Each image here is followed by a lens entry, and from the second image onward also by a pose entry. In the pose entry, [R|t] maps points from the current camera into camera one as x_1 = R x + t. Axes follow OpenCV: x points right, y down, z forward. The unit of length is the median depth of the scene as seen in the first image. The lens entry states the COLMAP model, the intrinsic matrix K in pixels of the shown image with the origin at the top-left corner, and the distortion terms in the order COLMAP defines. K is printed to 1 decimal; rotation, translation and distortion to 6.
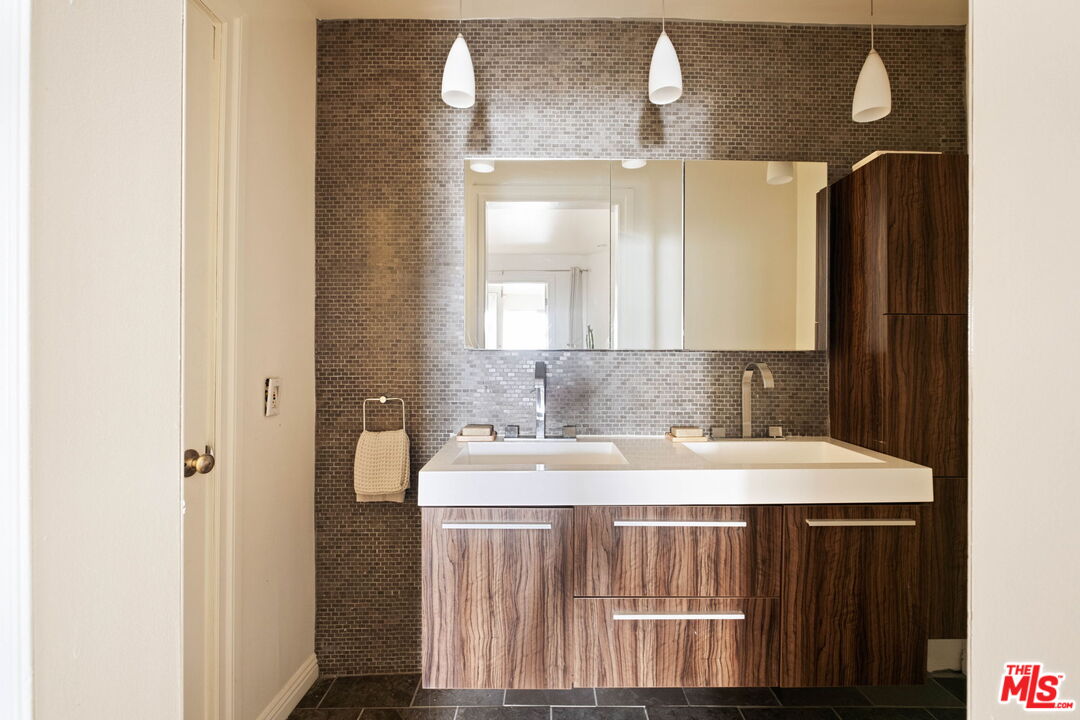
lens RADIAL K [[467.1, 0, 544.6], [0, 467.1, 357.6], [0, 0, 1]] dist [-0.013109, -0.000272]
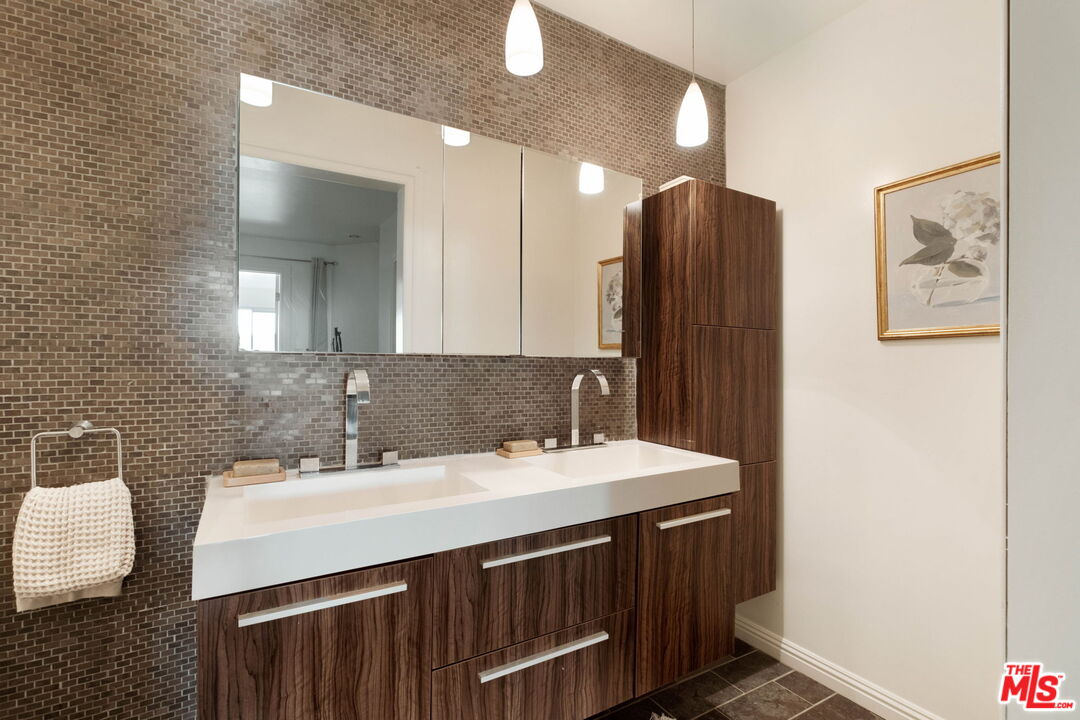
lens RADIAL K [[492.3, 0, 537.2], [0, 492.3, 365.3], [0, 0, 1]] dist [-0.011456, 0.000477]
pose [[0.863143, 0.000431, 0.504960, -0.198161], [0.000227, 0.999999, -0.001243, 0.004396], [-0.504960, 0.001188, 0.863142, 0.201049]]
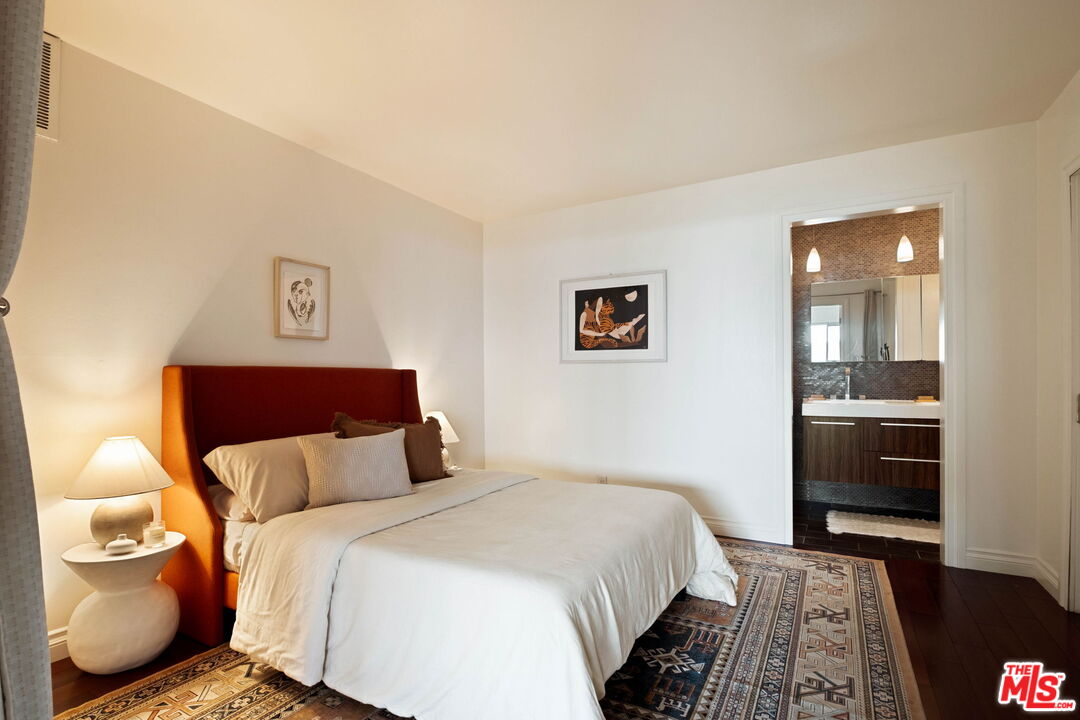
lens RADIAL K [[529.1, 0, 533.8], [0, 529.1, 370.3], [0, 0, 1]] dist [-0.013690, 0.000902]
pose [[0.872639, -0.007512, -0.488308, -0.119351], [0.004989, 0.999967, -0.006467, 0.046549], [0.488340, 0.003207, 0.872647, -2.667007]]
